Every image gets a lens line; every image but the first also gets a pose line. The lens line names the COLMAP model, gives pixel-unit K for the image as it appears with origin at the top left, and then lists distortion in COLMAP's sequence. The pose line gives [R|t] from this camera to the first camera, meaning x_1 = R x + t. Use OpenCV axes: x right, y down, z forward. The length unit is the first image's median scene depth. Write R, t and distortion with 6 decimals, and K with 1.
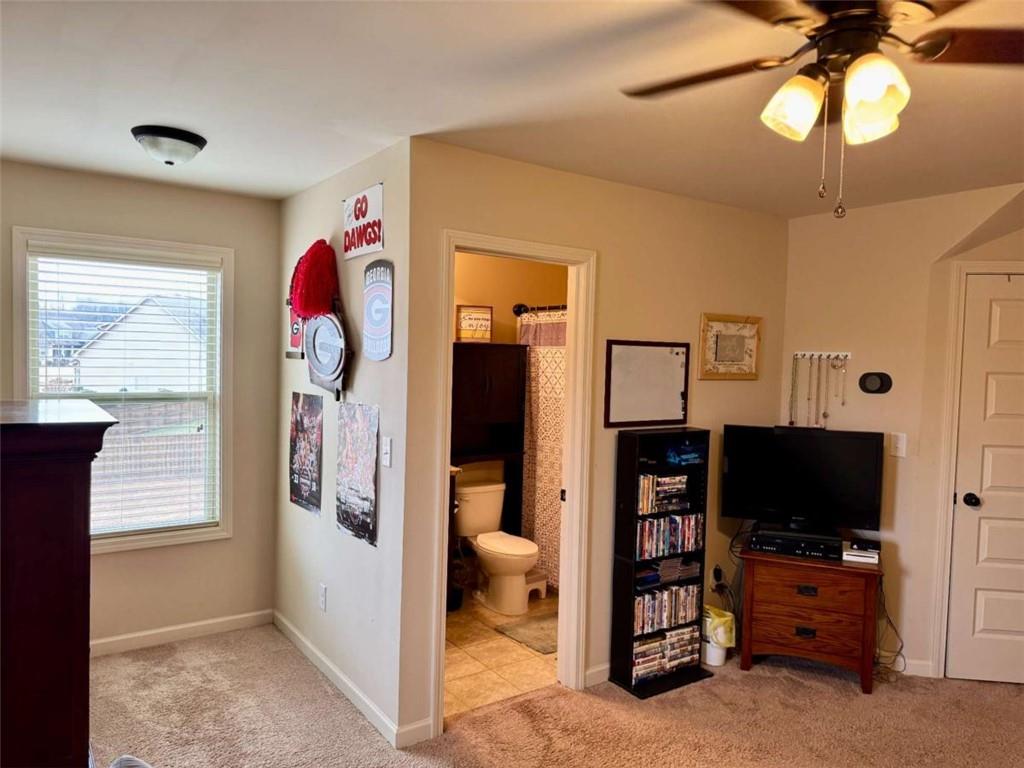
lens RADIAL K [[721.8, 0, 511.0], [0, 721.8, 384.8], [0, 0, 1]] dist [0.010703, -0.000134]
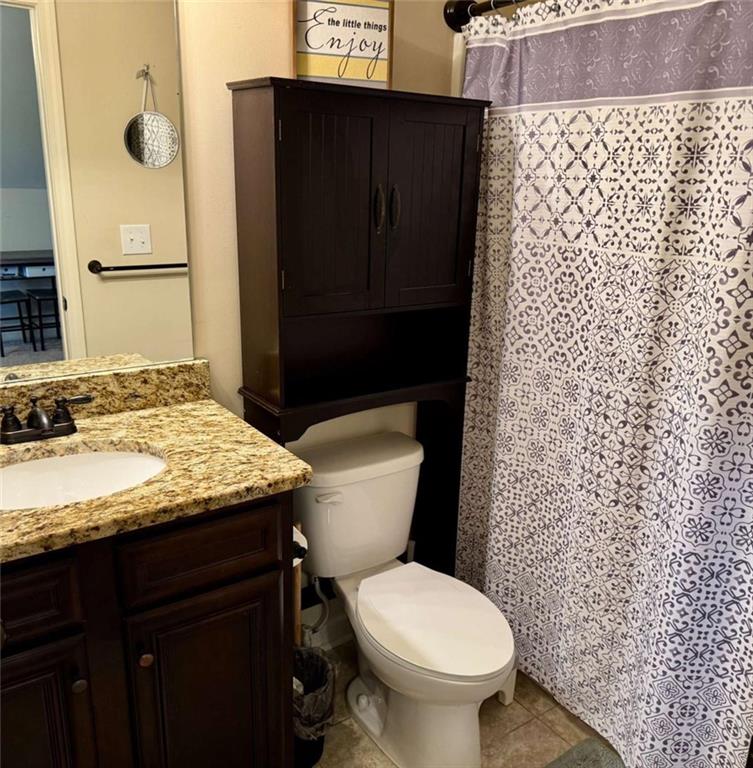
lens RADIAL K [[711.8, 0, 376.3], [0, 711.8, 387.3], [0, 0, 1]] dist [0.065153, 0.000000]
pose [[0.999301, 0.005181, -0.037035, -0.020240], [0.004701, 0.965093, 0.261865, -0.010249], [0.037099, -0.261856, 0.964394, 0.604738]]
